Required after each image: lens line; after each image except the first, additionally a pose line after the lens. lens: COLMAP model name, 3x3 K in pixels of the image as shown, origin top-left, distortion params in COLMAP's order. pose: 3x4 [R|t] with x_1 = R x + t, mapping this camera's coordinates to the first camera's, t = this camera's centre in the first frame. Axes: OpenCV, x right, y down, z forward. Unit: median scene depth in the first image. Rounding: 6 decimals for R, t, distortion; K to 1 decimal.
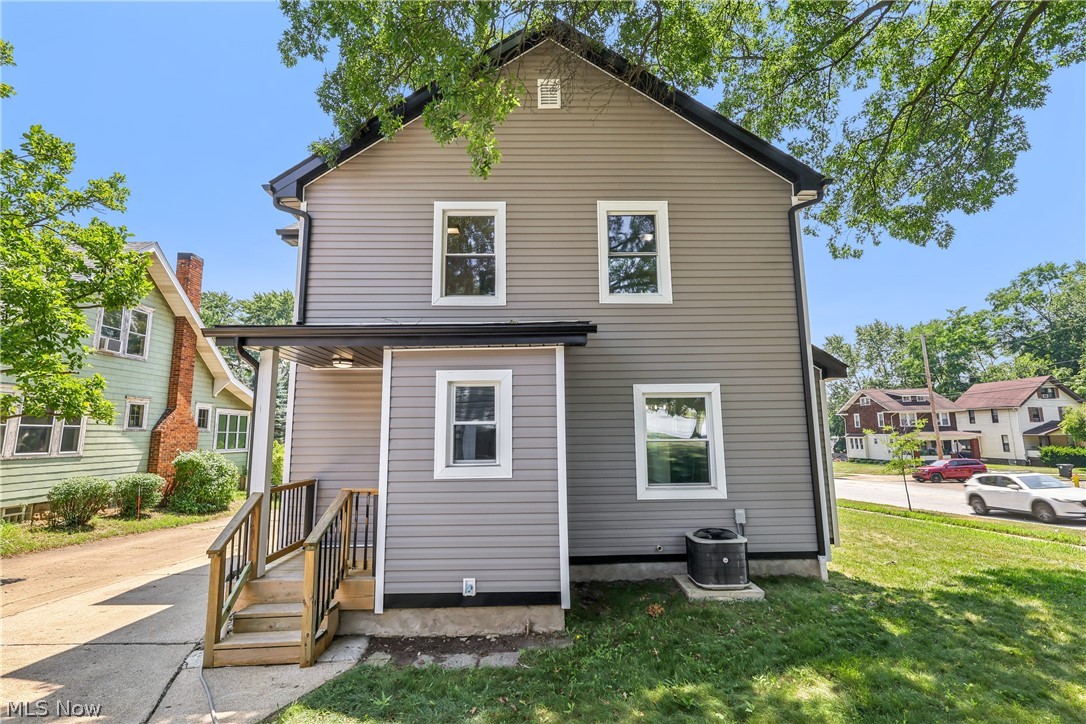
lens RADIAL K [[476.8, 0, 541.6], [0, 476.8, 382.4], [0, 0, 1]] dist [-0.001149, -0.000287]
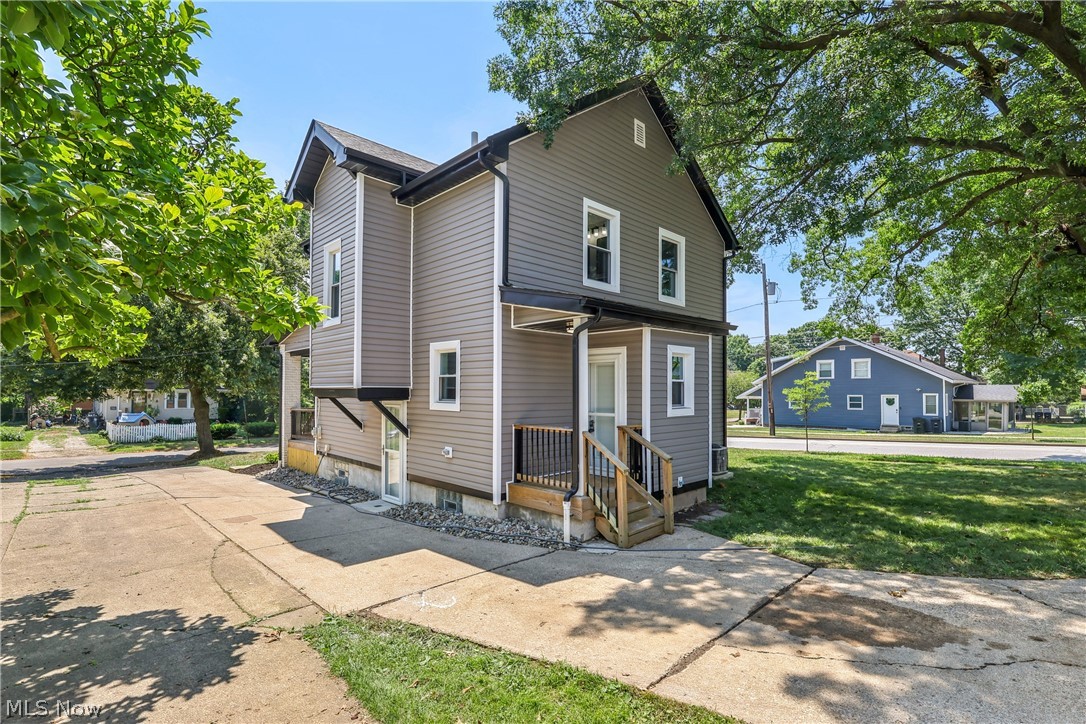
lens RADIAL K [[509.9, 0, 543.8], [0, 509.9, 383.6], [0, 0, 1]] dist [-0.001082, -0.000029]
pose [[0.732508, 0.016621, 0.680555, -1.532944], [-0.103053, 0.990888, 0.086719, -0.011640], [-0.672913, -0.133655, 0.727547, 0.075409]]
